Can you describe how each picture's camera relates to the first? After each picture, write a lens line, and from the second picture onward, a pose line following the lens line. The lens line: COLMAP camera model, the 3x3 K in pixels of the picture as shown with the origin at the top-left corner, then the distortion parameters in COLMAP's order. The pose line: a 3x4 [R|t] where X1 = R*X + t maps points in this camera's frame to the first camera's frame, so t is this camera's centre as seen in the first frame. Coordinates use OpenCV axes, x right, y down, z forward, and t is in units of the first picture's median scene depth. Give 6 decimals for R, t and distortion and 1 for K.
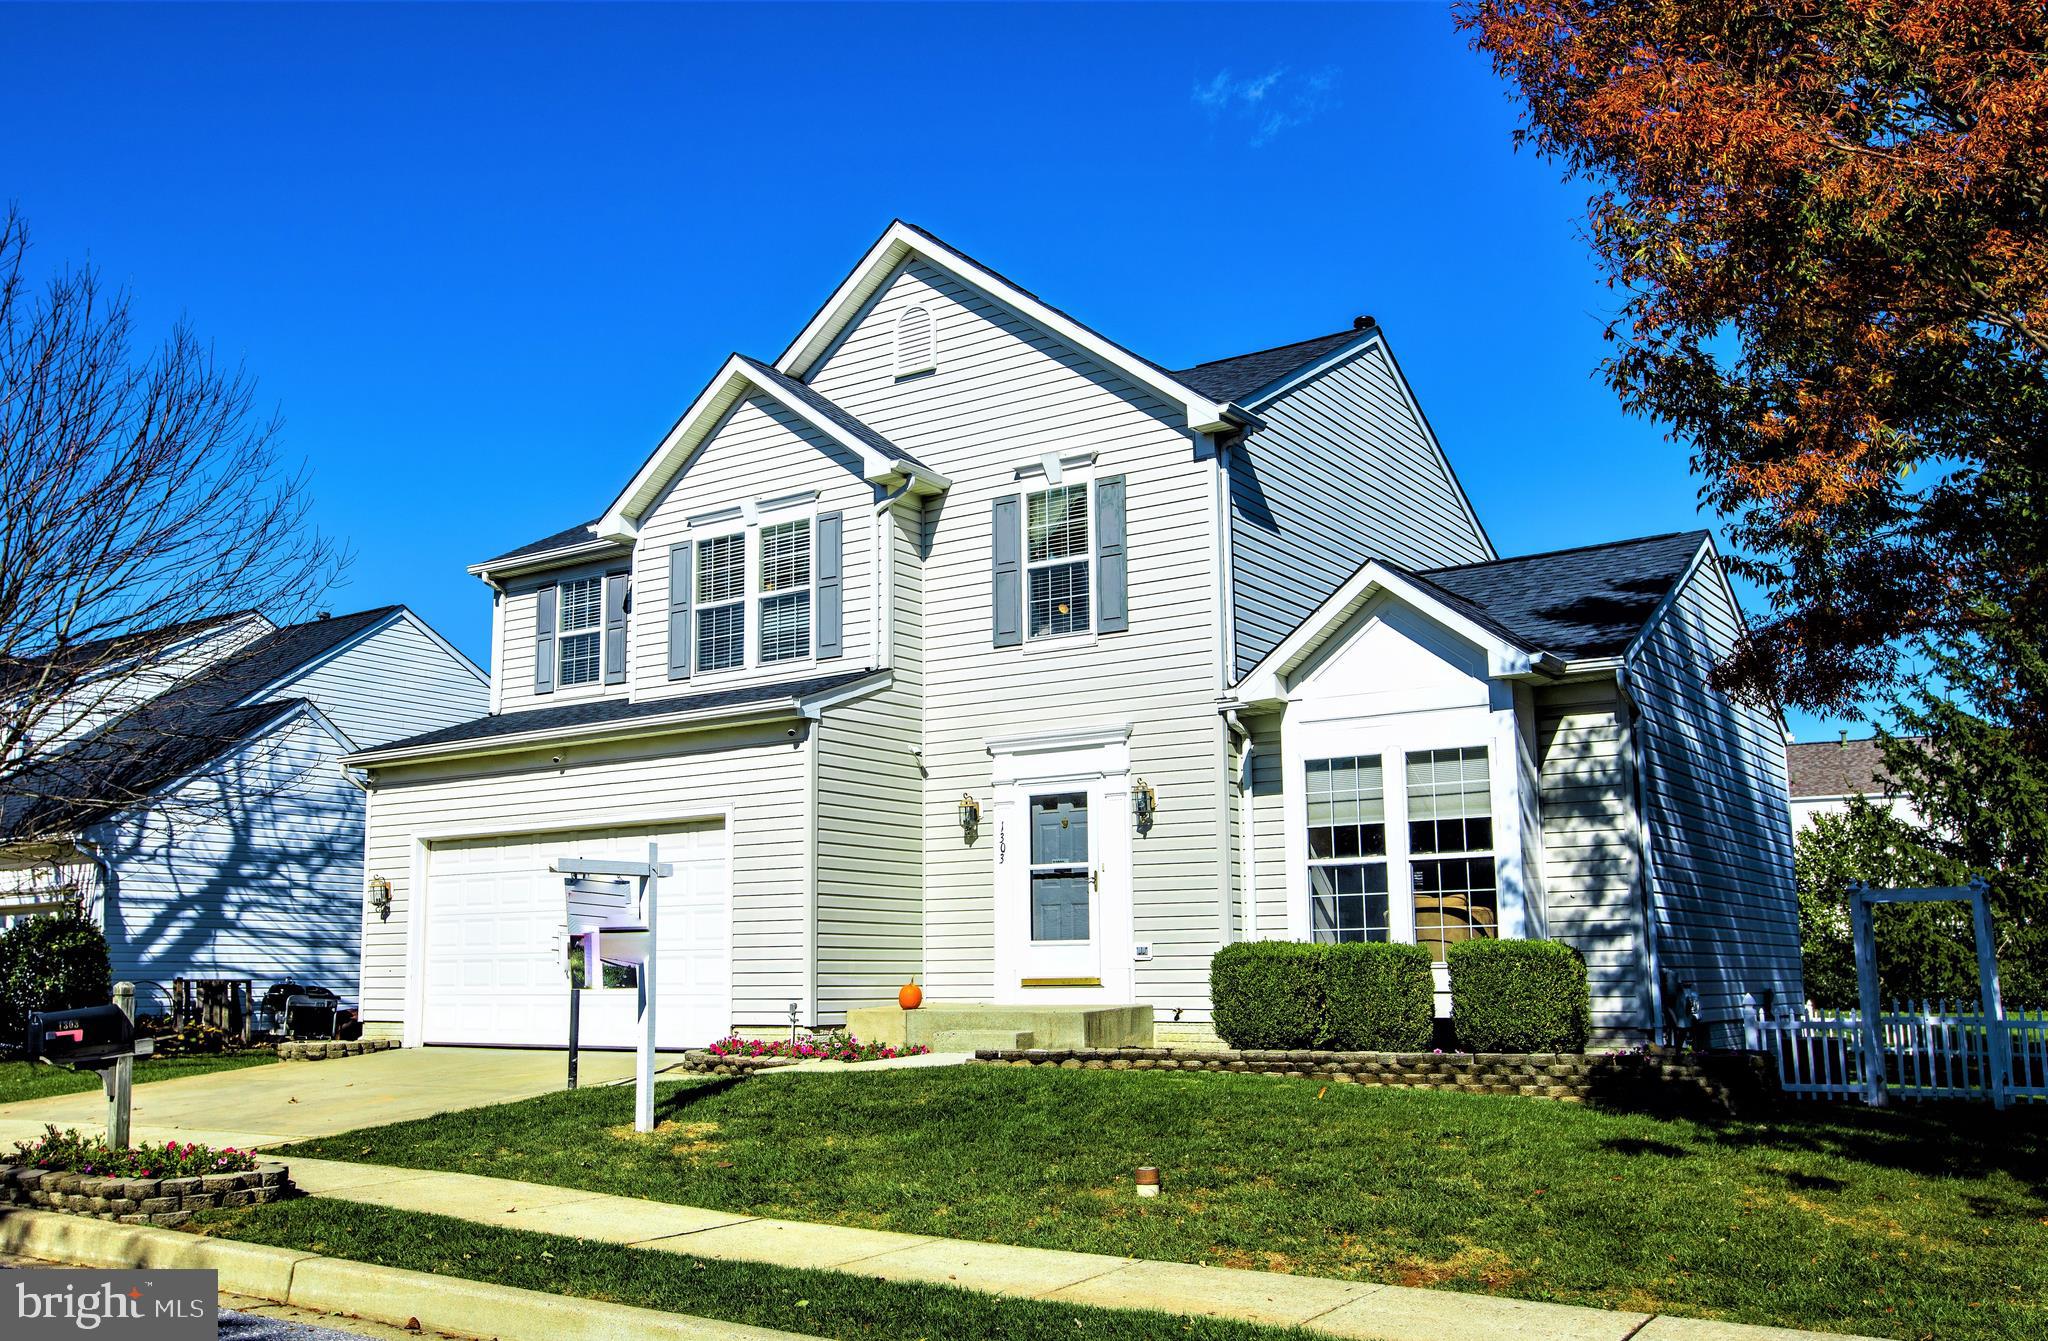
lens RADIAL K [[1790.7, 0, 946.3], [0, 1790.7, 710.6], [0, 0, 1]] dist [-0.007311, -0.001035]
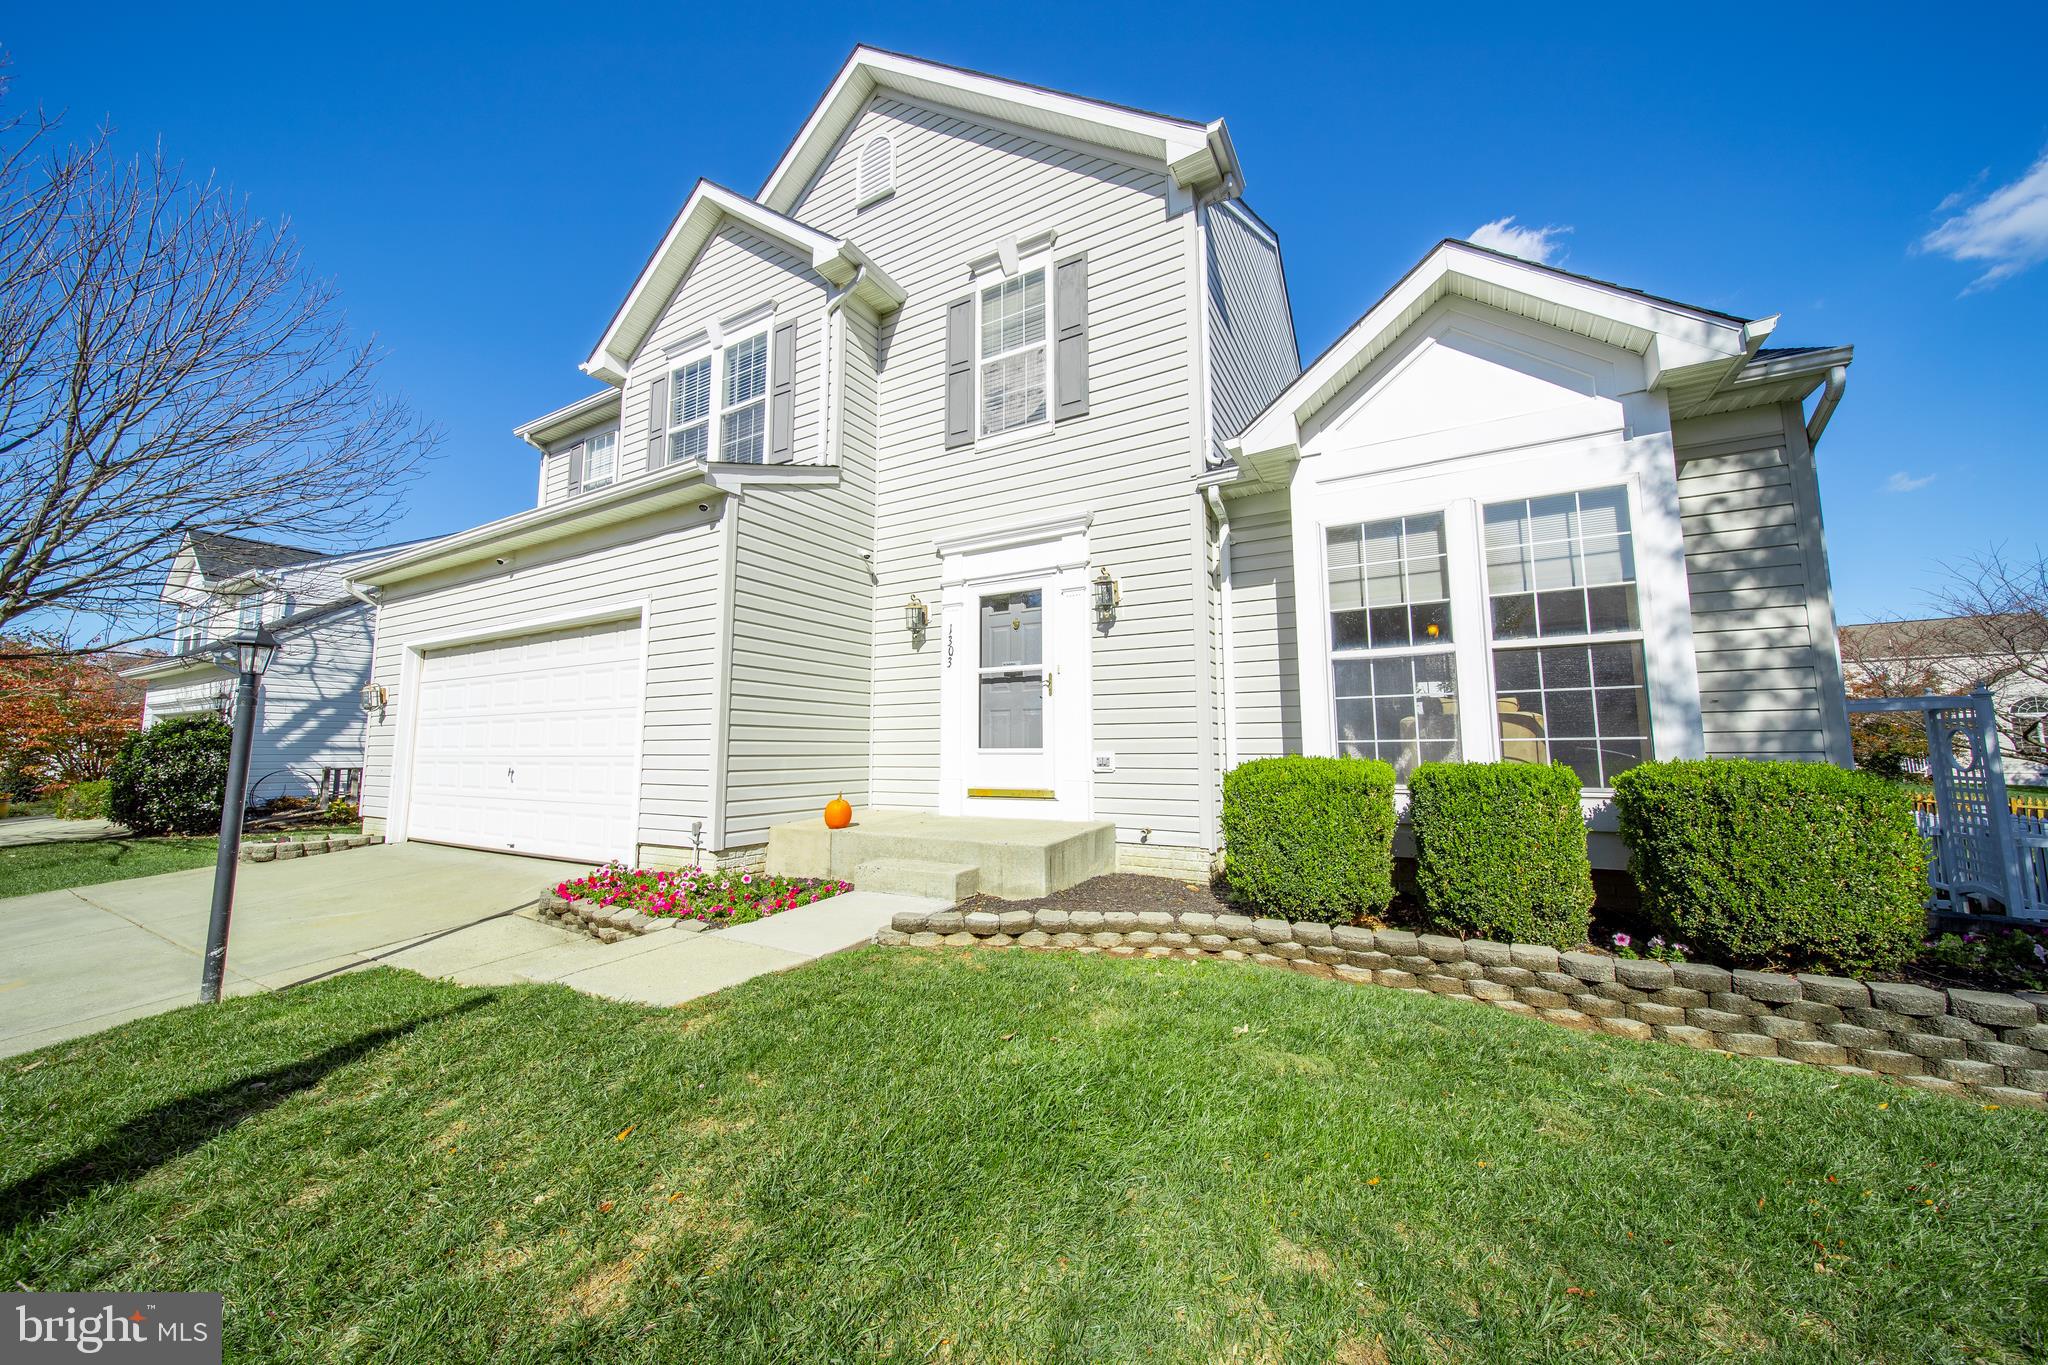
lens RADIAL K [[716.0, 0, 1018.3], [0, 716.0, 676.1], [0, 0, 1]] dist [0.000599, -0.002646]
pose [[0.995211, 0.013107, 0.096870, 0.031134], [-0.017411, 0.998892, 0.043716, 0.073660], [-0.096189, -0.045193, 0.994337, 0.624380]]
